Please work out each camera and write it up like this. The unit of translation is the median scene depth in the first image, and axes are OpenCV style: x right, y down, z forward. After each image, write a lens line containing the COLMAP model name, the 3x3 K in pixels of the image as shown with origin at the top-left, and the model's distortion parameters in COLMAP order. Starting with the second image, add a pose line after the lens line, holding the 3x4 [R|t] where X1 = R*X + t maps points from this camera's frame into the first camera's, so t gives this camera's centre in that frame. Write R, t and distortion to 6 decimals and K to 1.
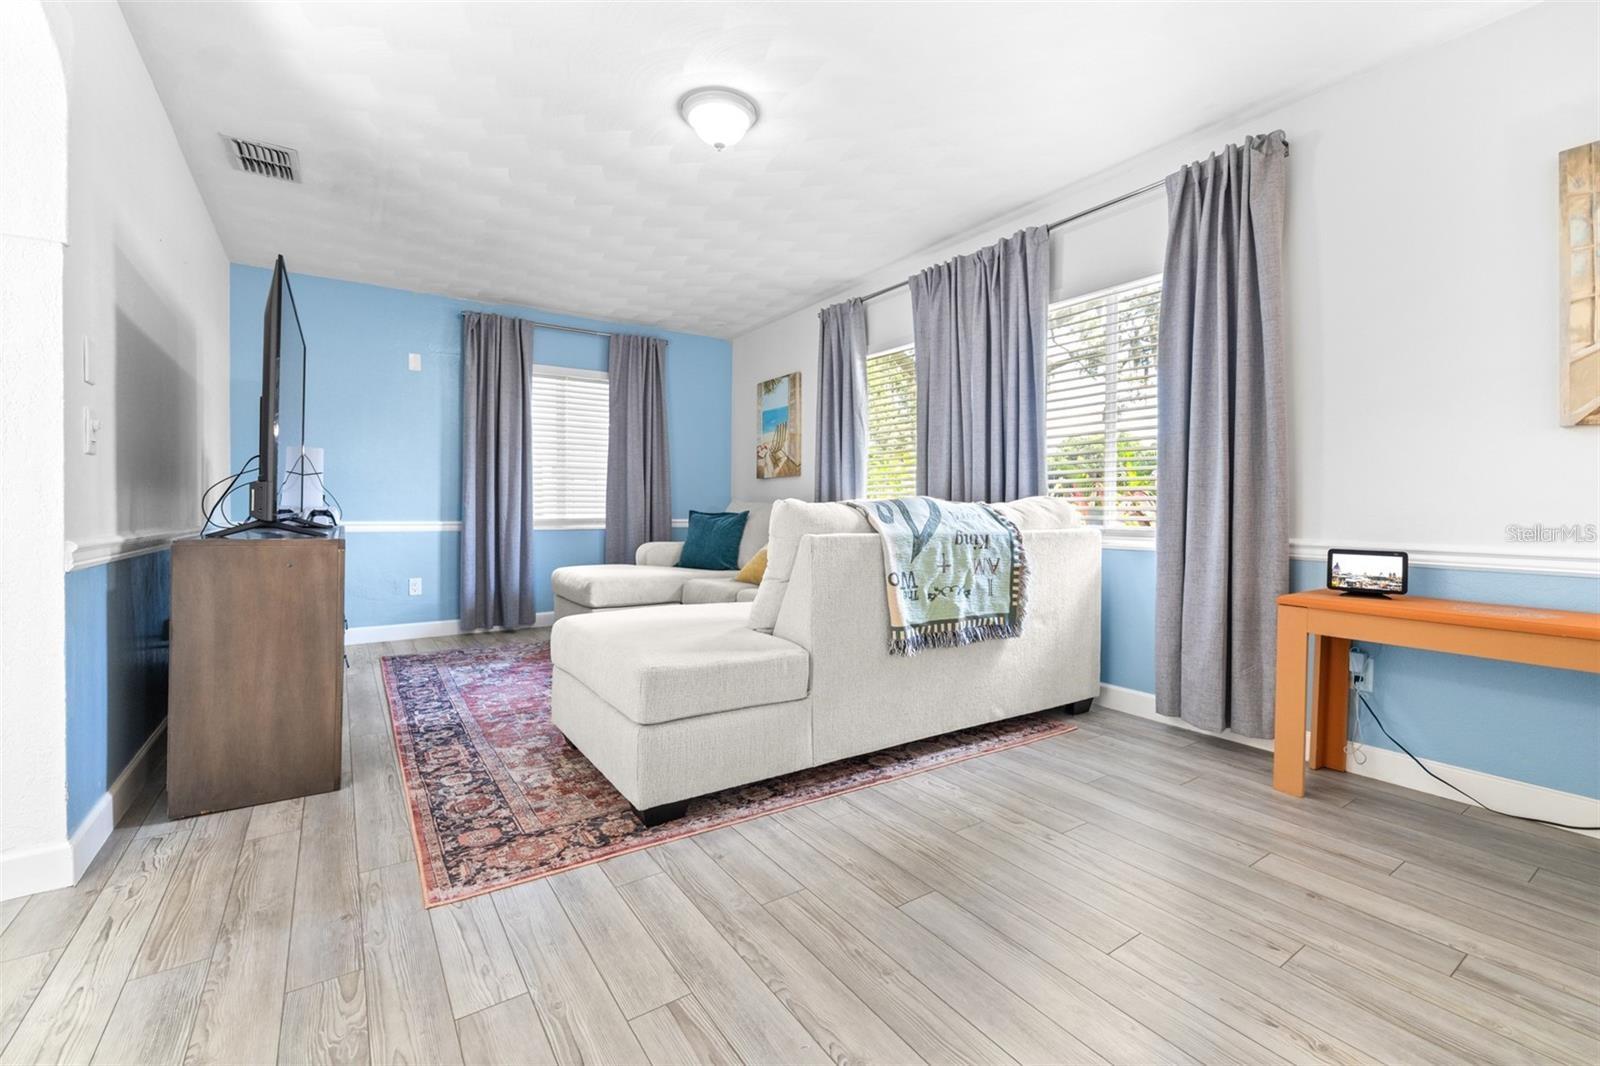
lens RADIAL K [[686.0, 0, 804.6], [0, 686.0, 513.8], [0, 0, 1]] dist [0.000686, -0.000387]
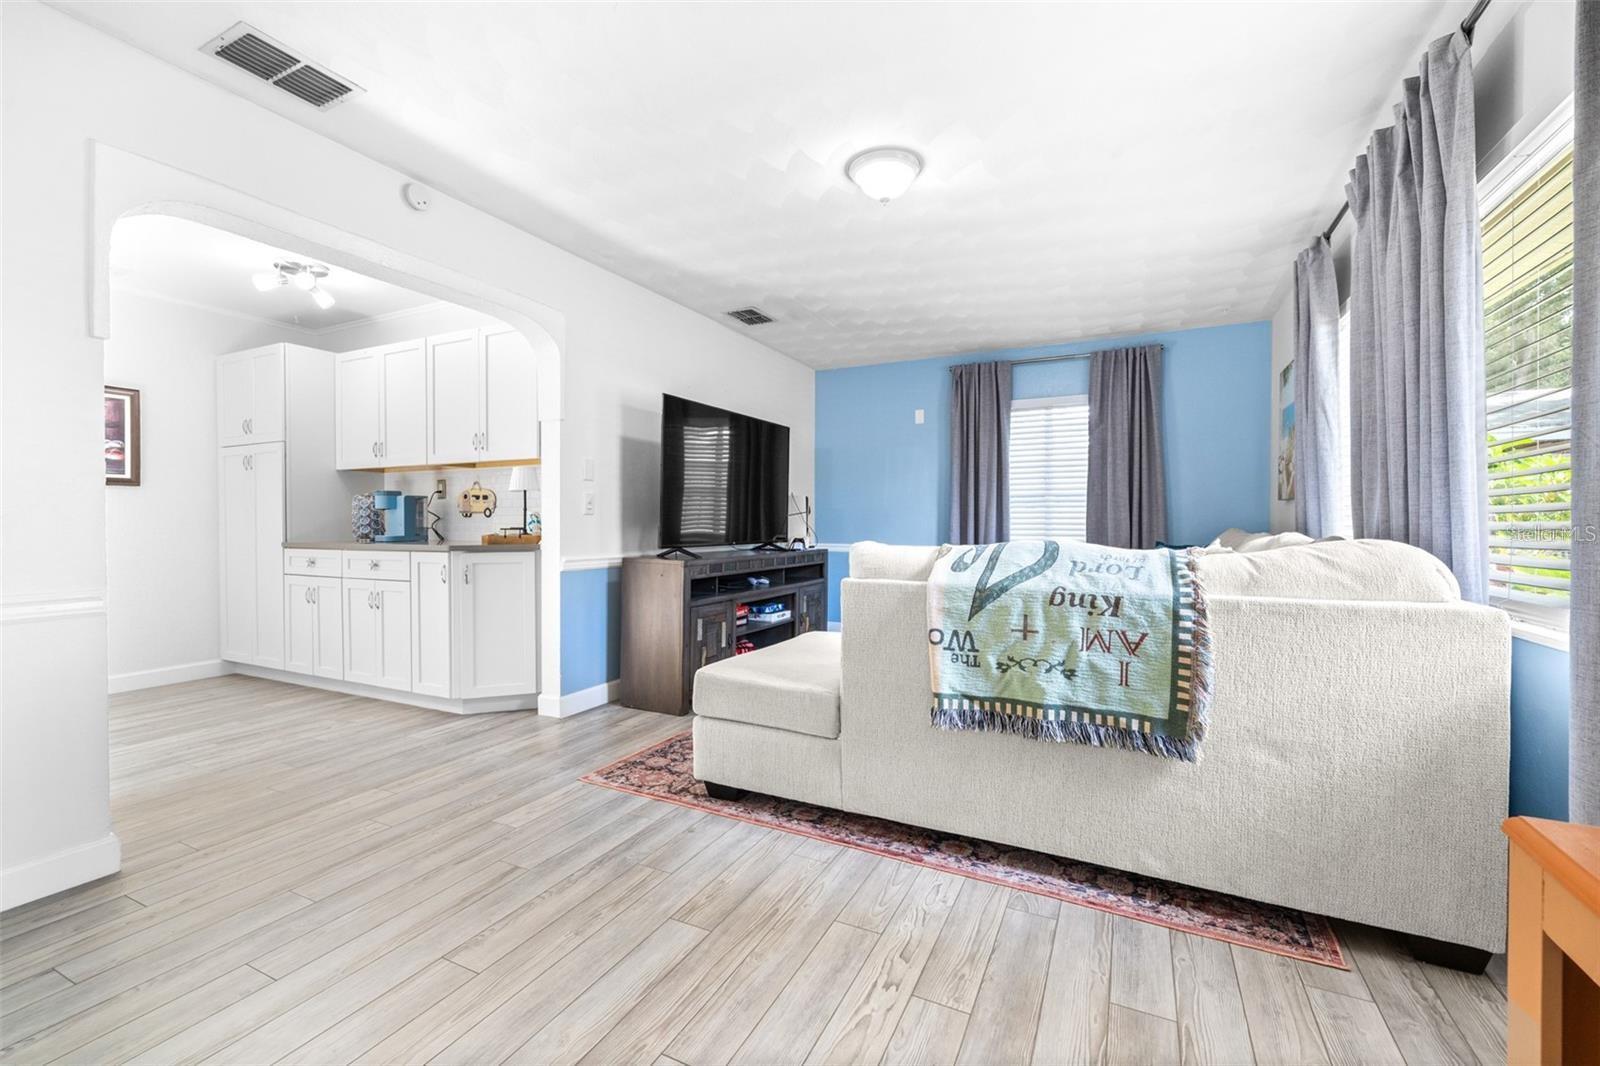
lens RADIAL K [[686.0, 0, 796.0], [0, 686.0, 526.5], [0, 0, 1]] dist [0.000686, -0.000387]
pose [[0.478419, 0.002689, -0.878127, 0.744471], [-0.007910, 0.999968, -0.001248, -0.038038], [0.878096, 0.007543, 0.478425, 0.396410]]
